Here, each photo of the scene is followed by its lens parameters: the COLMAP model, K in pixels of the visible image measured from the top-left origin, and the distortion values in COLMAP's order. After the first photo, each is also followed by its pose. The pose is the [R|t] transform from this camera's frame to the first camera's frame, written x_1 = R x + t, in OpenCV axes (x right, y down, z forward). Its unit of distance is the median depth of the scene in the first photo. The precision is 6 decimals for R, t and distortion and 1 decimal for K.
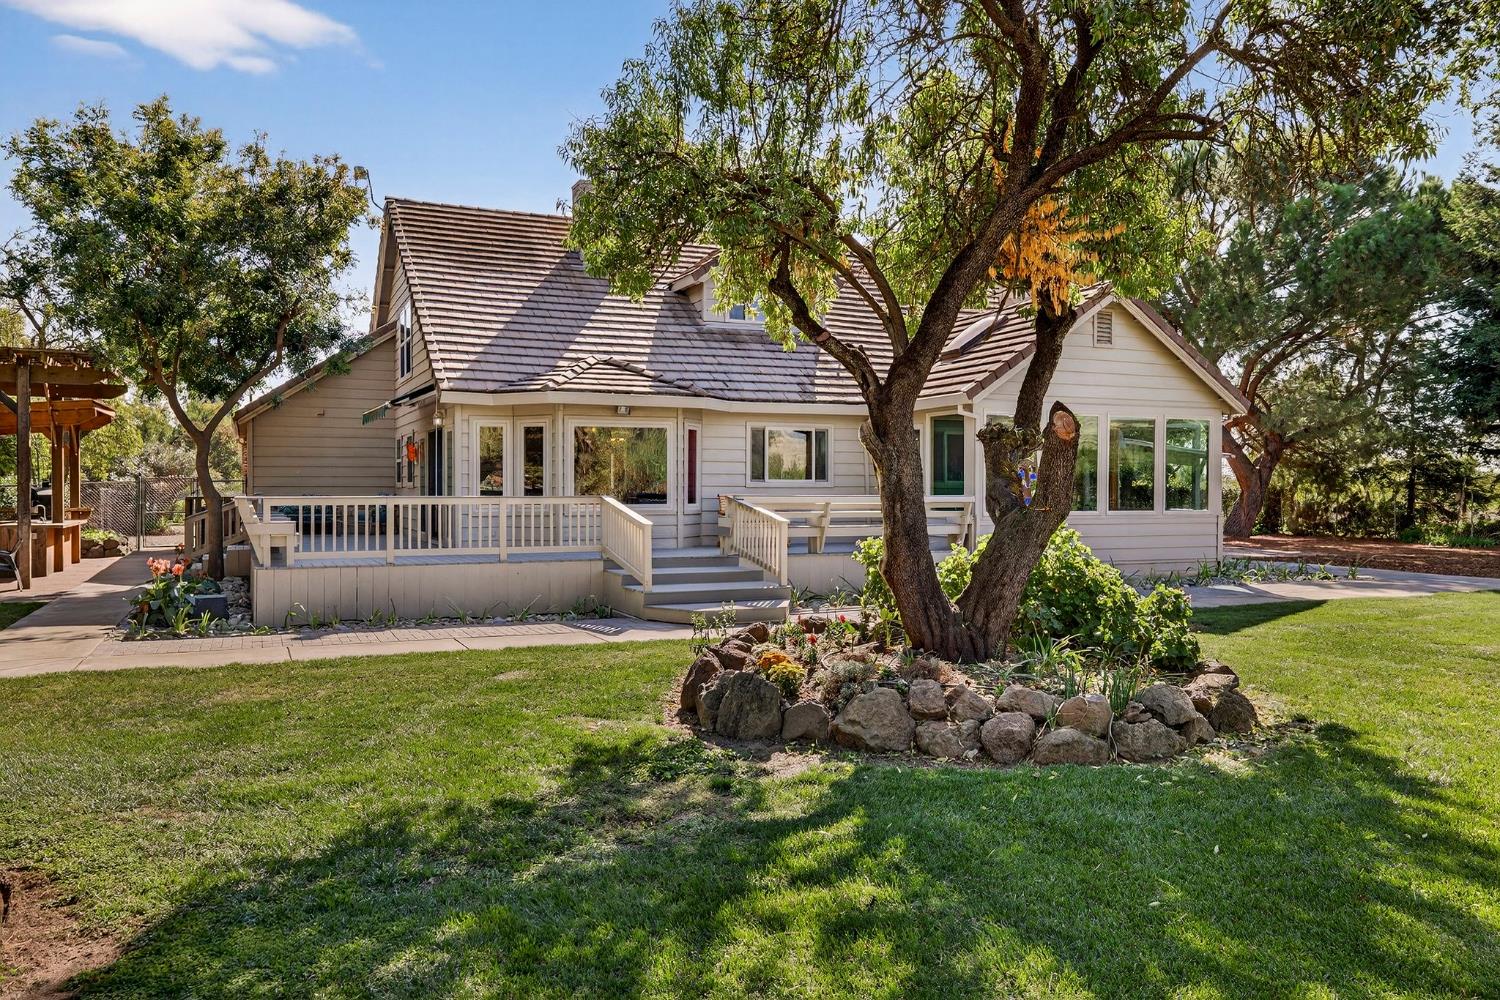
lens RADIAL K [[1127.2, 0, 754.5], [0, 1127.2, 495.7], [0, 0, 1]] dist [0.004208, -0.007862]
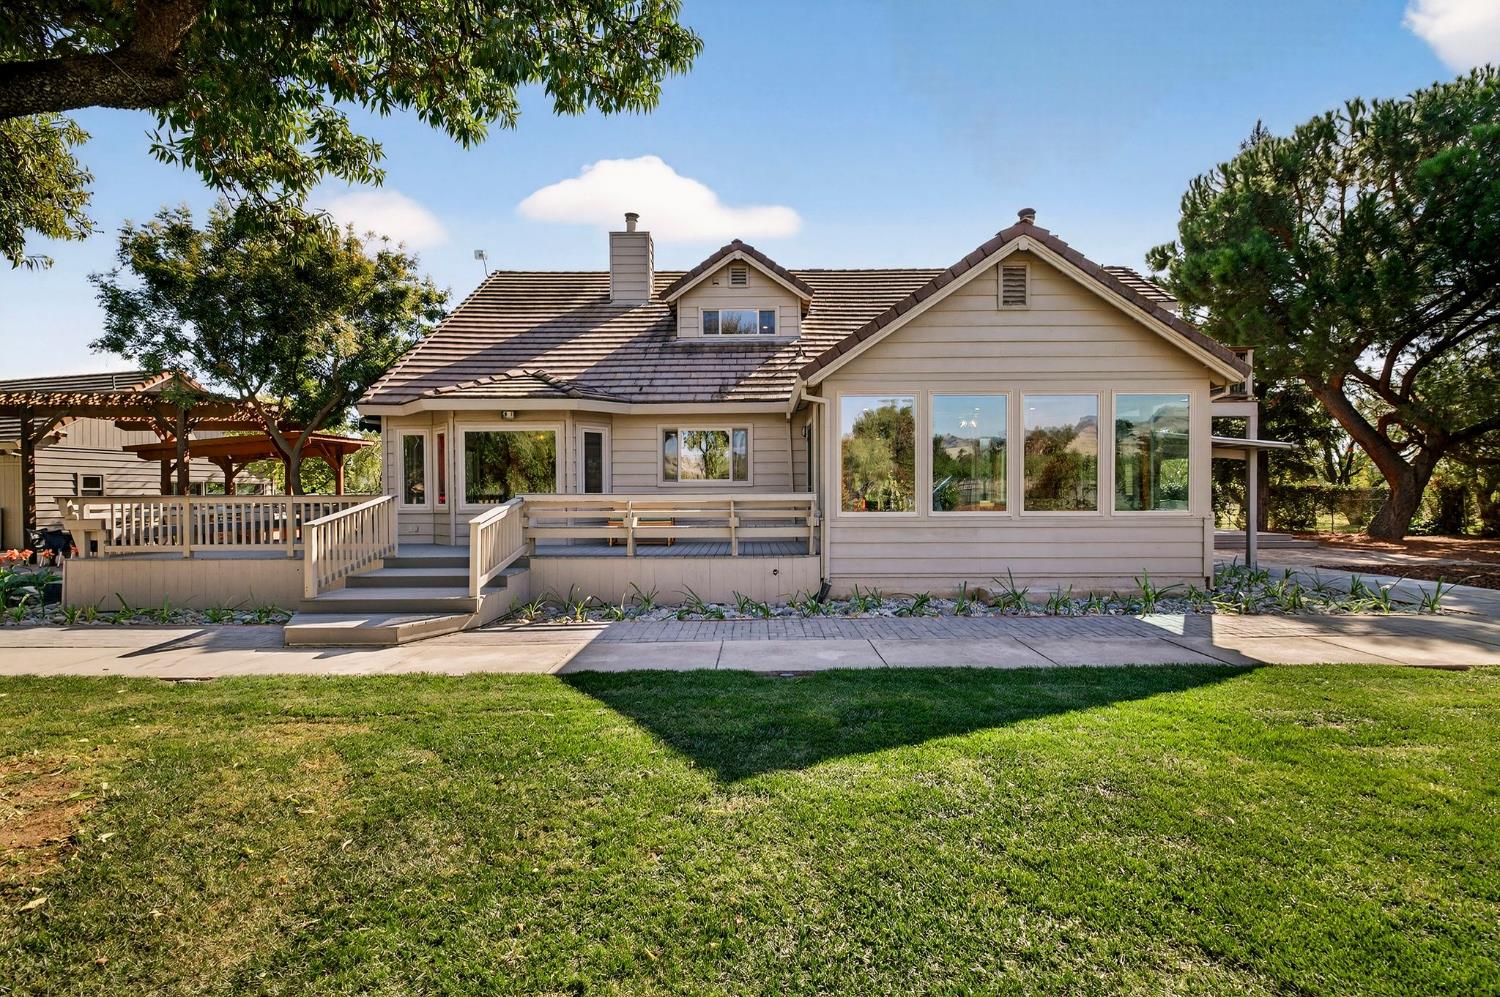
lens RADIAL K [[684.3, 0, 762.6], [0, 684.3, 499.7], [0, 0, 1]] dist [-0.001322, -0.000049]
pose [[0.910829, 0.000414, -0.412783, 0.370044], [-0.000085, 1.000000, 0.000816, 0.004142], [0.412783, -0.000708, 0.910829, 0.509748]]
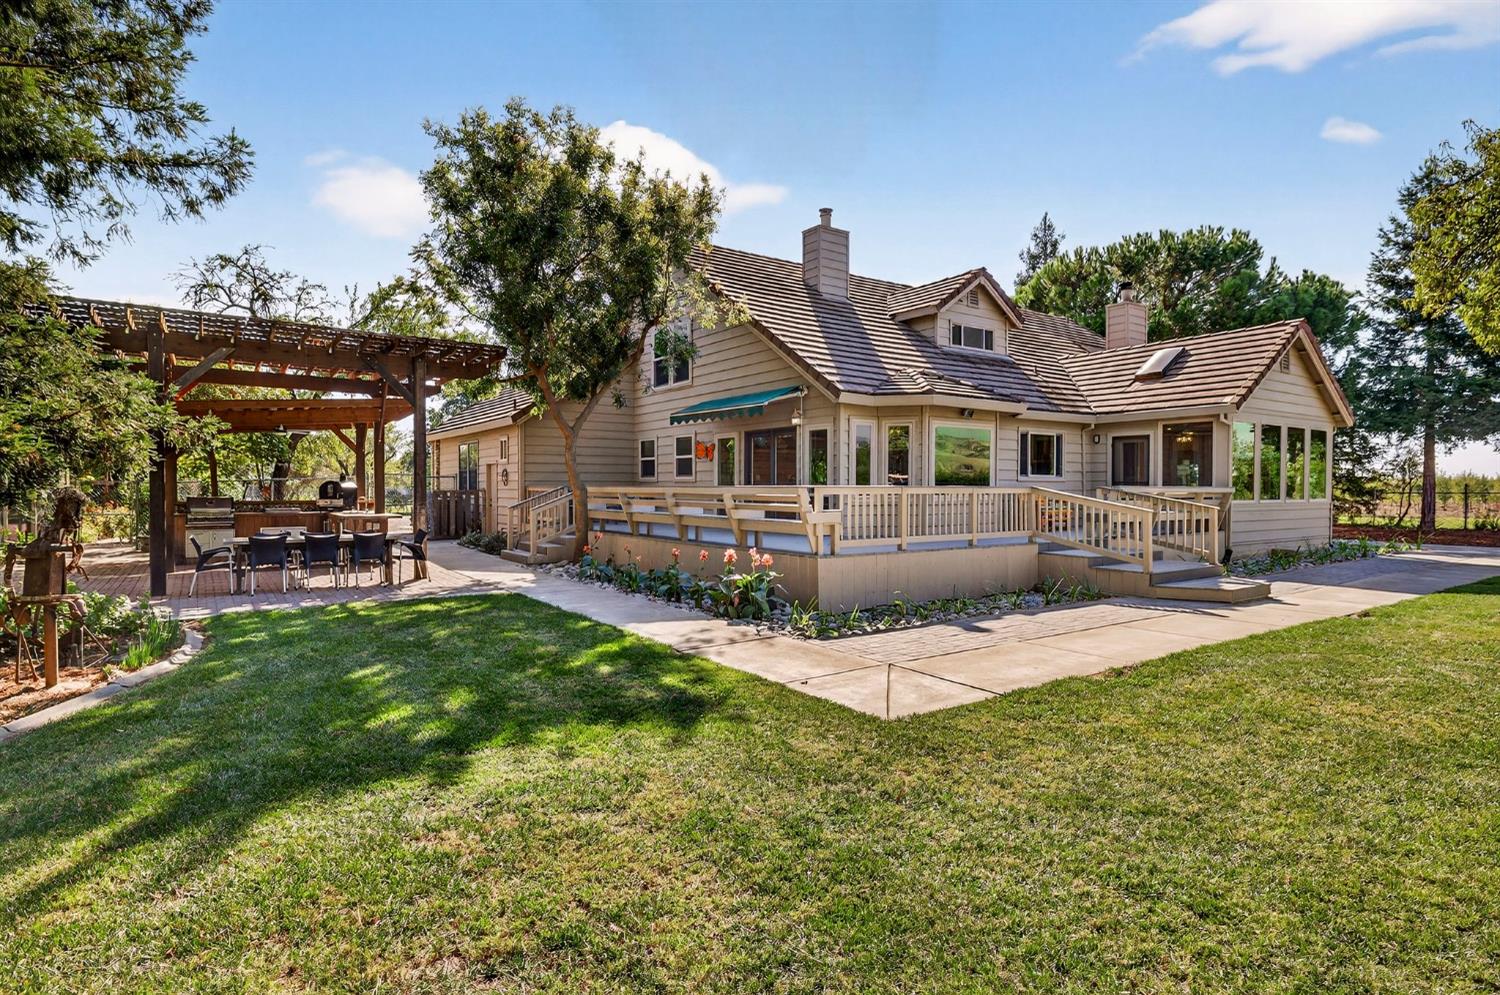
lens RADIAL K [[777.5, 0, 745.6], [0, 777.5, 489.8], [0, 0, 1]] dist [-0.000177, 0.000517]
pose [[0.982926, -0.000030, 0.183999, -0.487232], [0.001081, 0.999984, -0.005611, 0.006864], [-0.183996, 0.005714, 0.982910, 0.258868]]
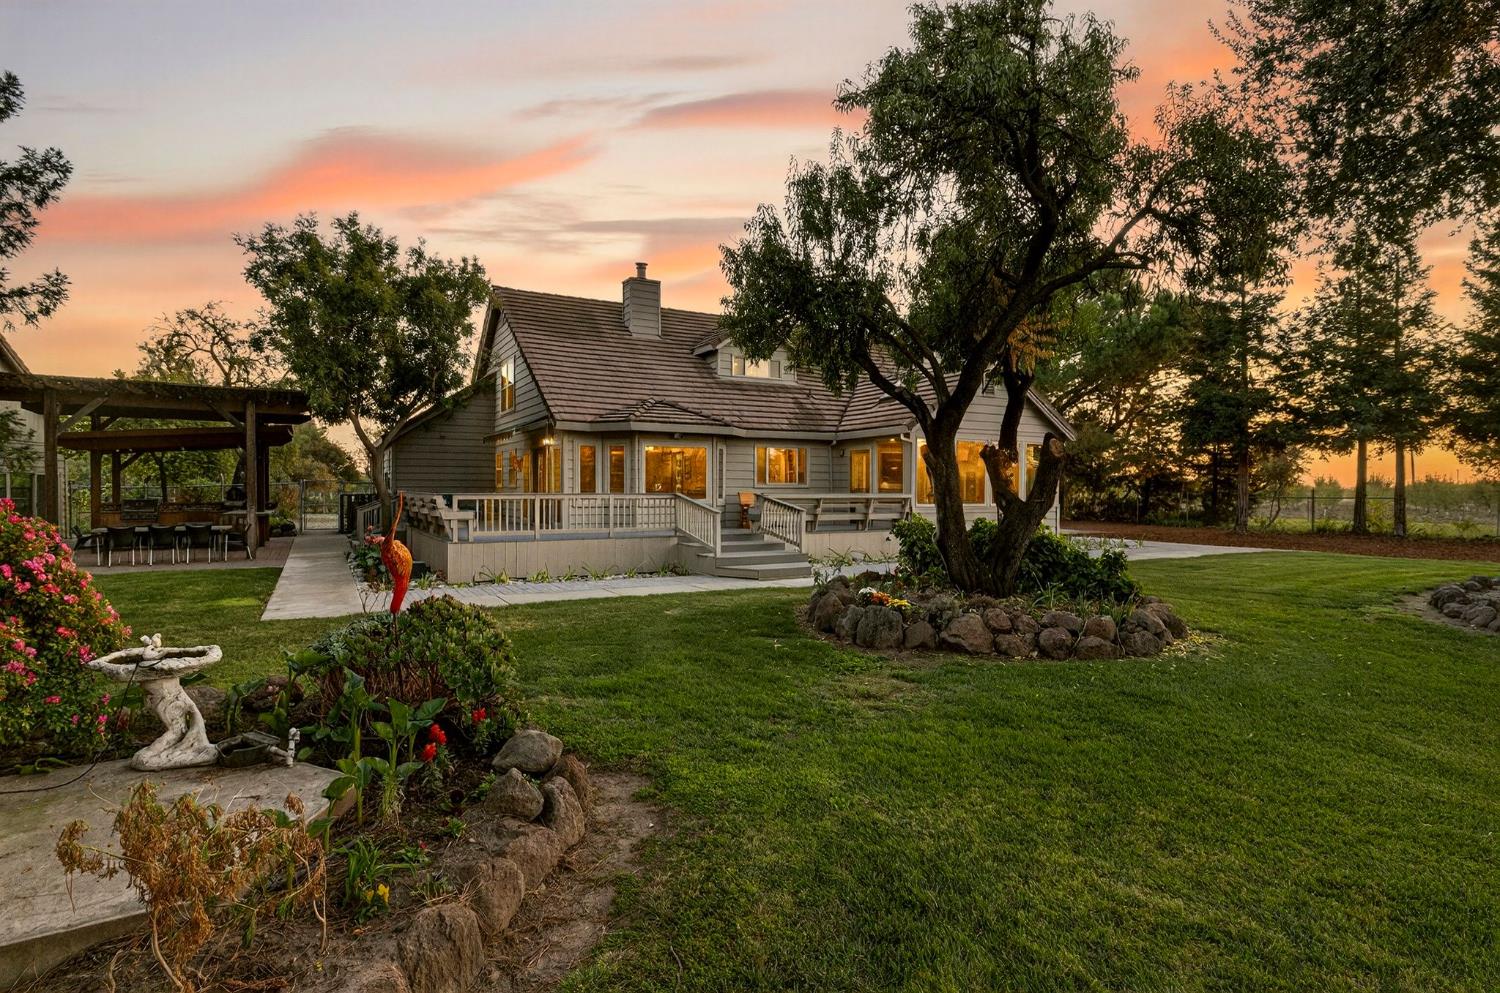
lens RADIAL K [[768.9, 0, 756.1], [0, 768.9, 502.2], [0, 0, 1]] dist [-0.004738, -0.000087]
pose [[0.995965, 0.000275, 0.089741, -0.105284], [-0.001186, 0.999948, 0.010102, 0.001671], [-0.089734, -0.010168, 0.995914, -0.014596]]
